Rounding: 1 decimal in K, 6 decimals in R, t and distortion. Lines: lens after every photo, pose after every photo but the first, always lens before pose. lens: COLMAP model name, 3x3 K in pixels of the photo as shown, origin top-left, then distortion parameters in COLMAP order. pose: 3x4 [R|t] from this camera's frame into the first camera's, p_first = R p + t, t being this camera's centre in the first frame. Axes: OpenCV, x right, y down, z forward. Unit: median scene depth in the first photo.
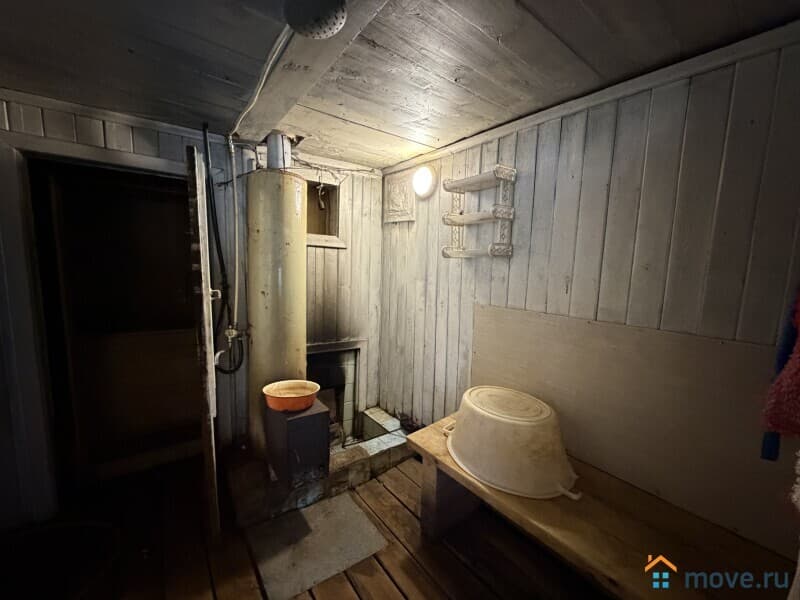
lens RADIAL K [[318.4, 0, 399.2], [0, 318.4, 299.0], [0, 0, 1]] dist [-0.001669, 0.000603]
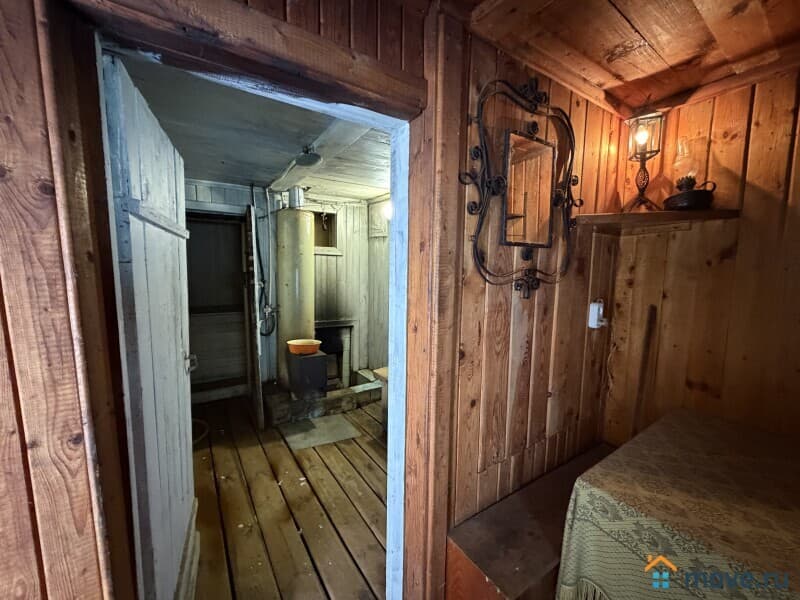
lens RADIAL K [[318.4, 0, 399.2], [0, 318.4, 299.1], [0, 0, 1]] dist [-0.001669, 0.000603]
pose [[0.998101, -0.009177, -0.060916, 0.204040], [0.008740, 0.999934, -0.007431, 0.059327], [0.060980, 0.006885, 0.998115, -0.491942]]
